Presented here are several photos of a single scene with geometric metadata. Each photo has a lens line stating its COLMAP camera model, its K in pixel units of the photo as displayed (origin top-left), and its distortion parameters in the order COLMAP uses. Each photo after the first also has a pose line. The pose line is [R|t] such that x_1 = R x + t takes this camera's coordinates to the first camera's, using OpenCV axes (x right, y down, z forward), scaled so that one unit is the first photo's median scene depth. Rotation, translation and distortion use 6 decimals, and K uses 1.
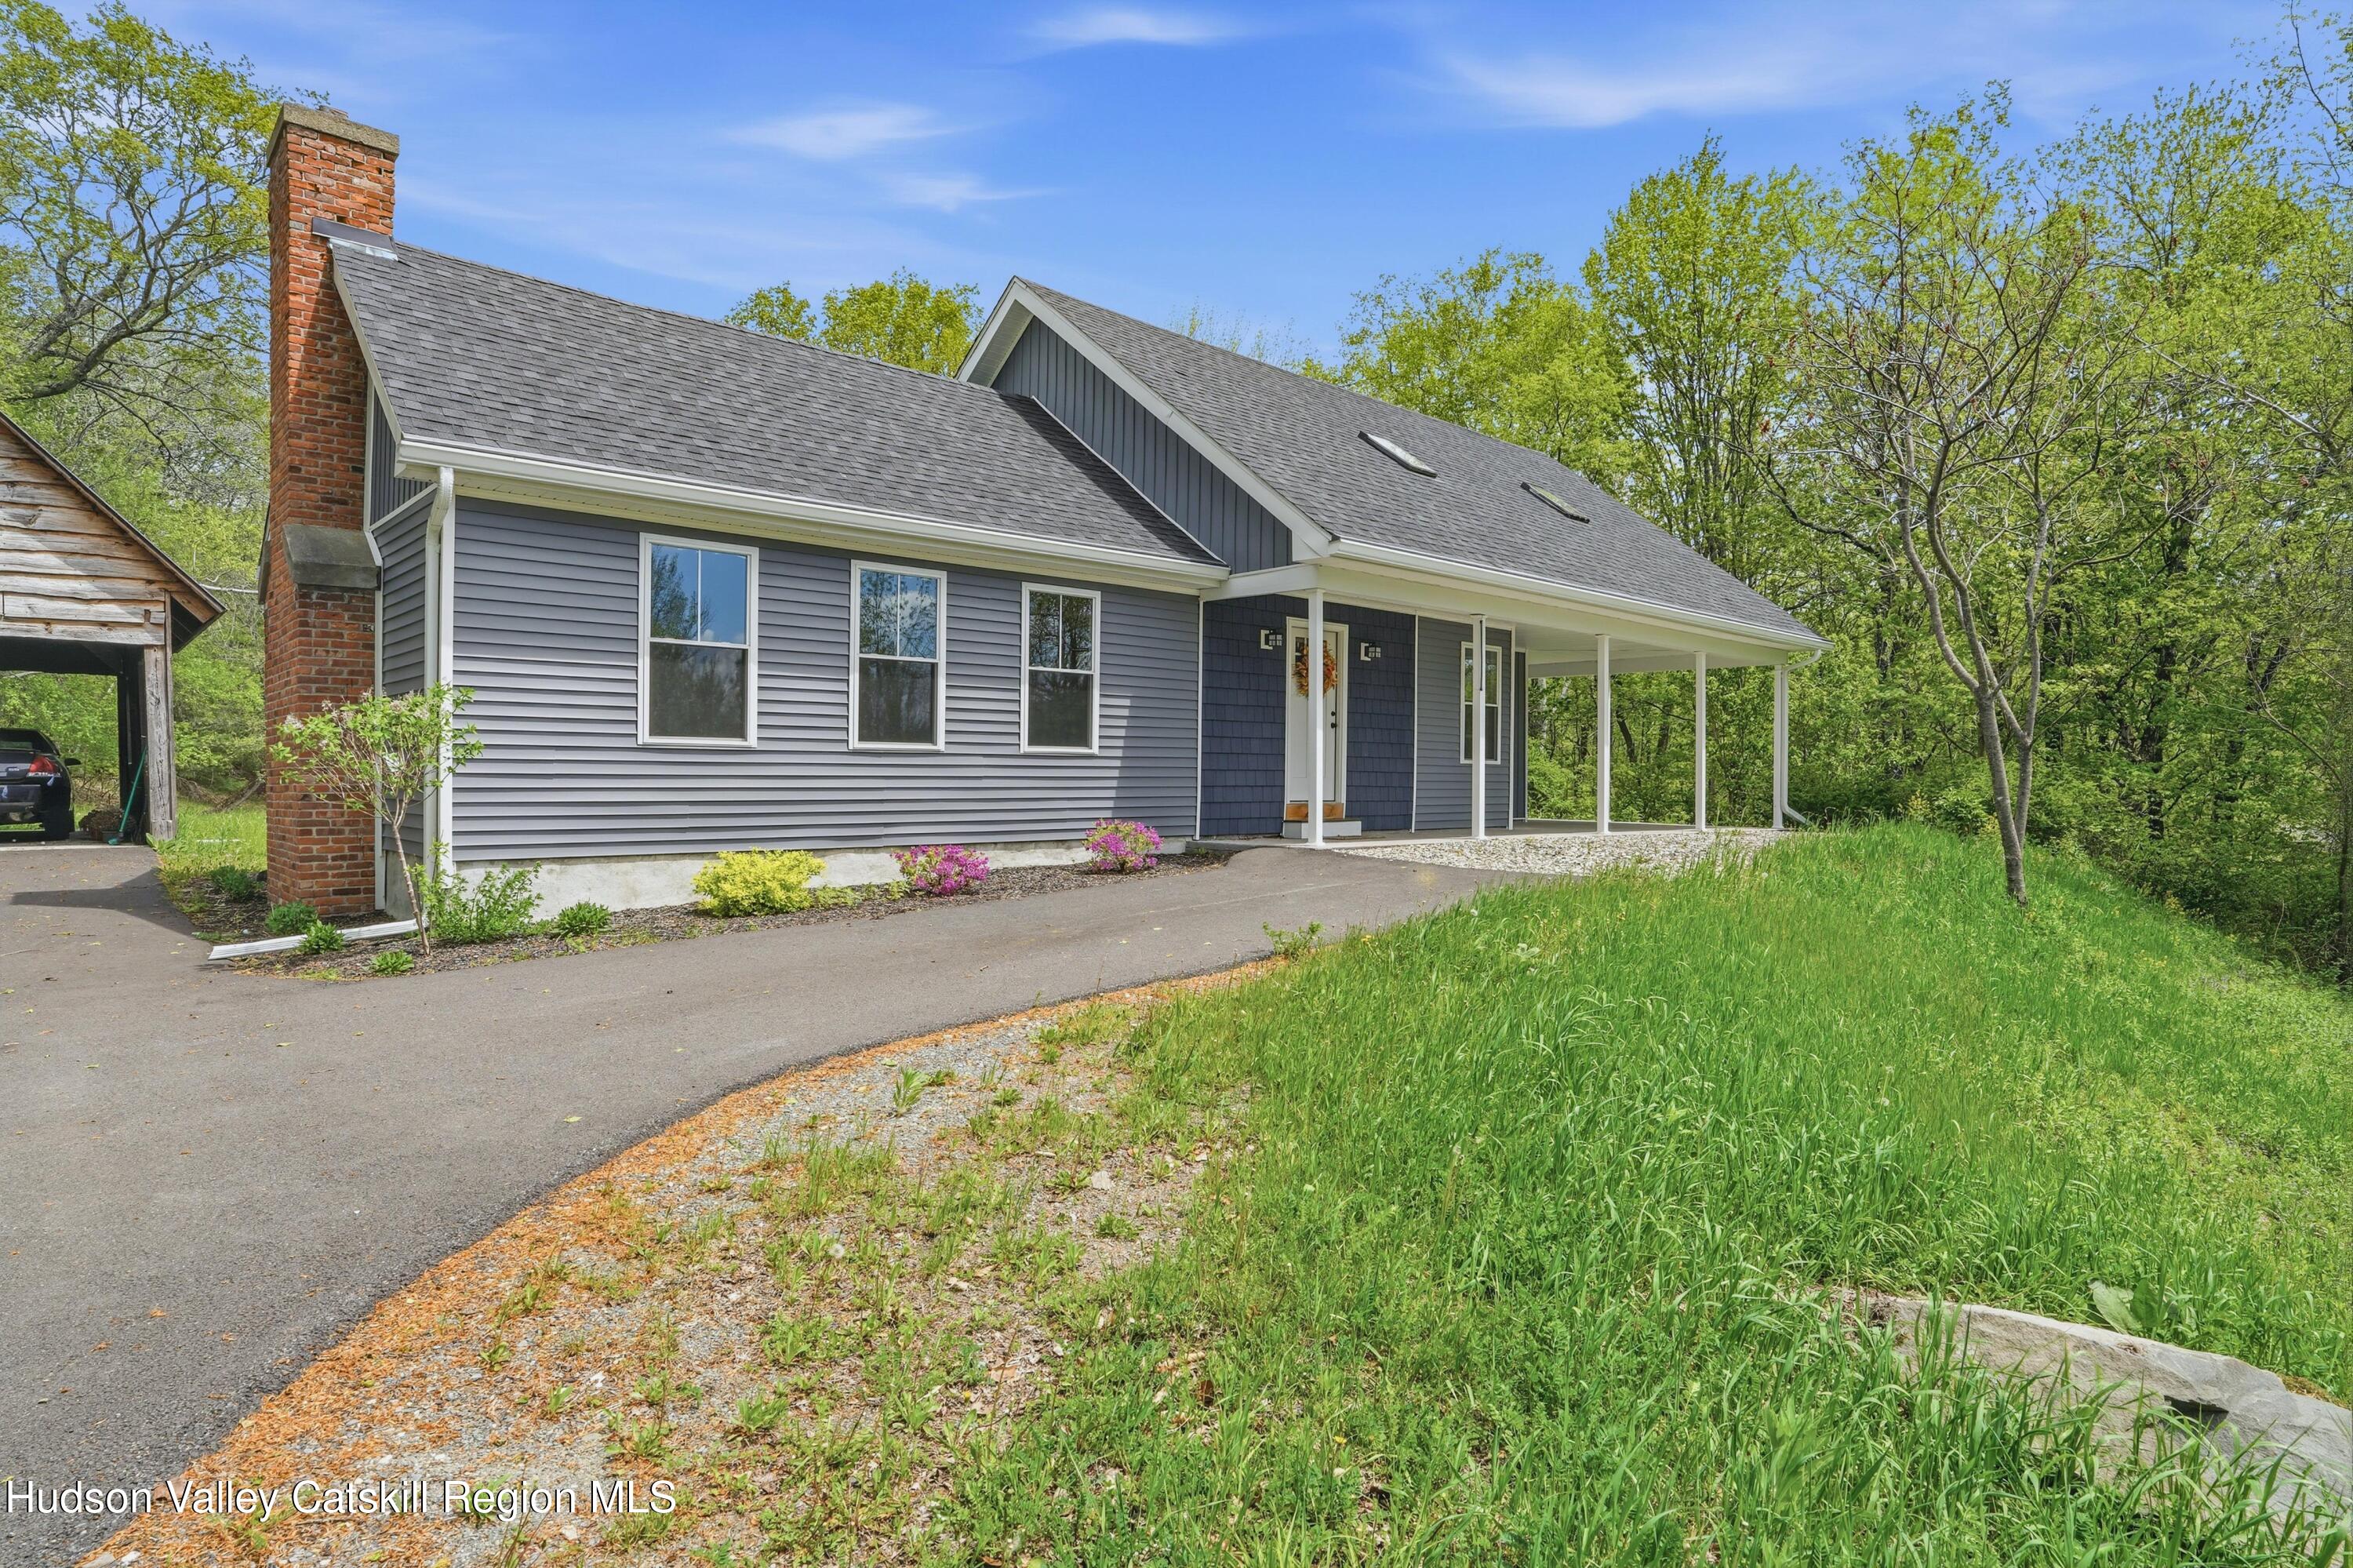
lens RADIAL K [[1143.0, 0, 1176.5], [0, 1143.0, 784.0], [0, 0, 1]] dist [-0.069940, 0.024176]
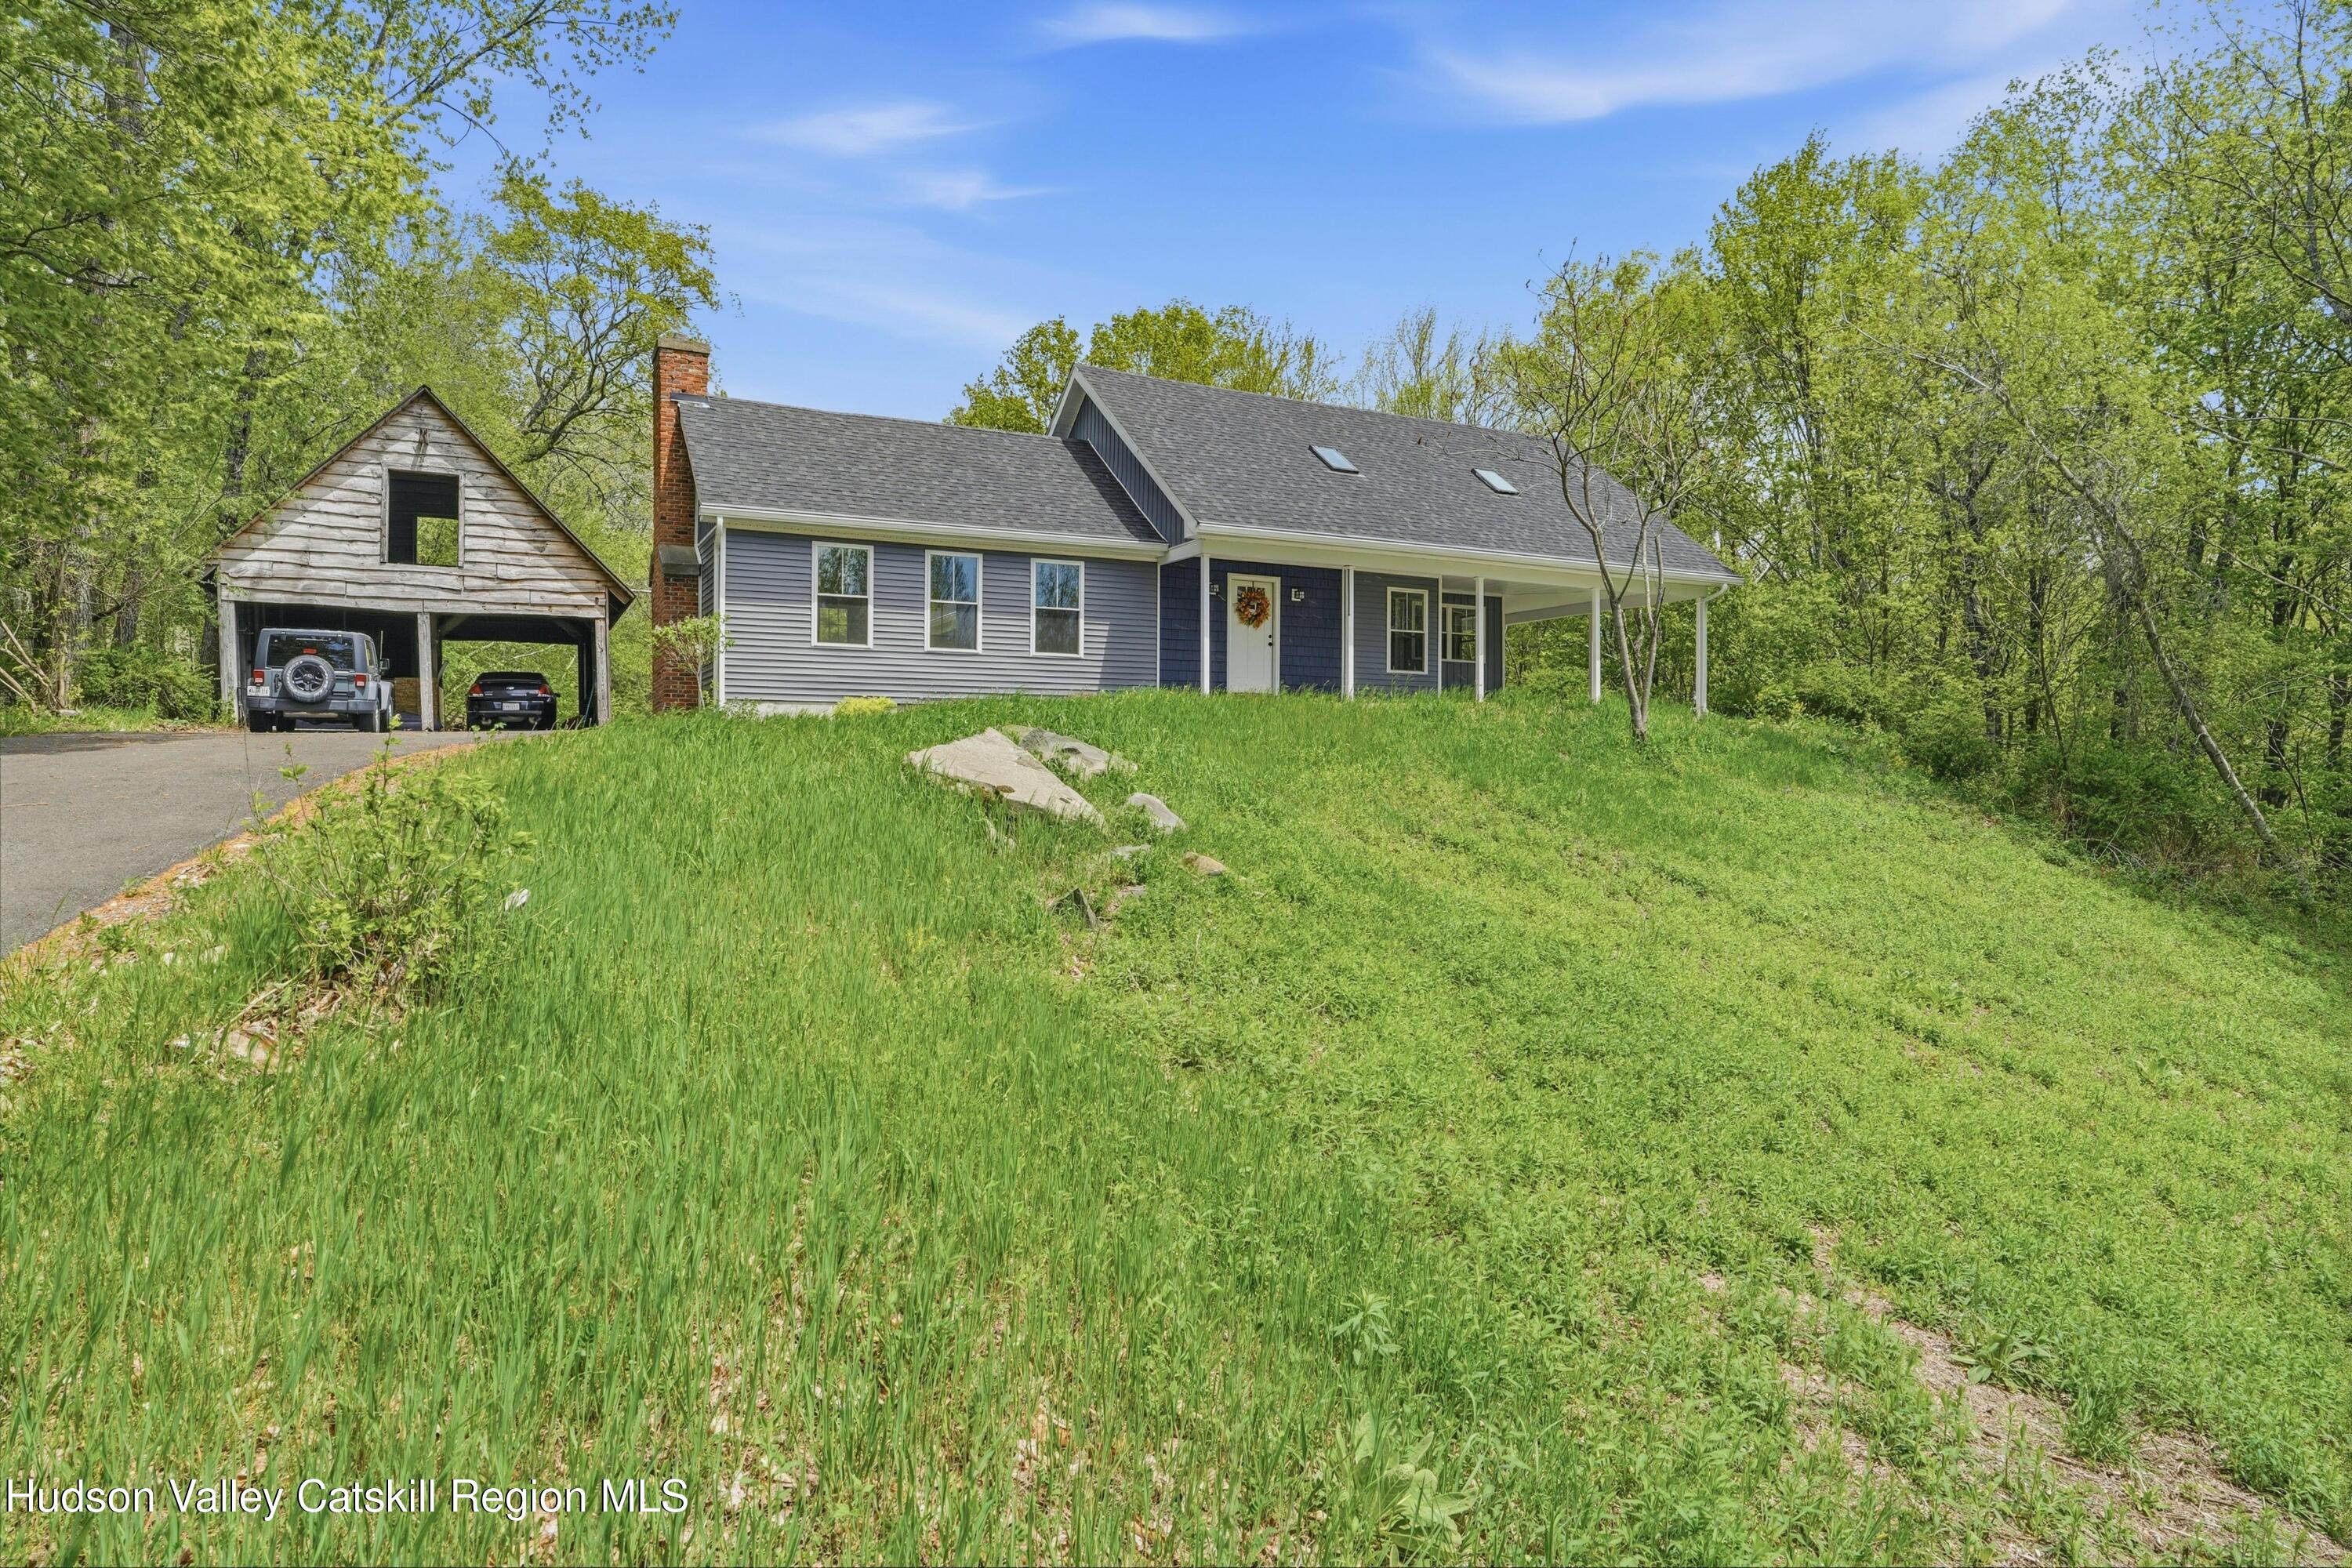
lens RADIAL K [[1136.0, 0, 1205.4], [0, 1136.0, 757.5], [0, 0, 1]] dist [-0.047882, 0.000200]
pose [[0.969354, -0.005470, -0.245609, 0.453517], [0.003210, 0.999949, -0.009600, 0.120569], [0.245649, 0.008518, 0.969321, -0.509152]]
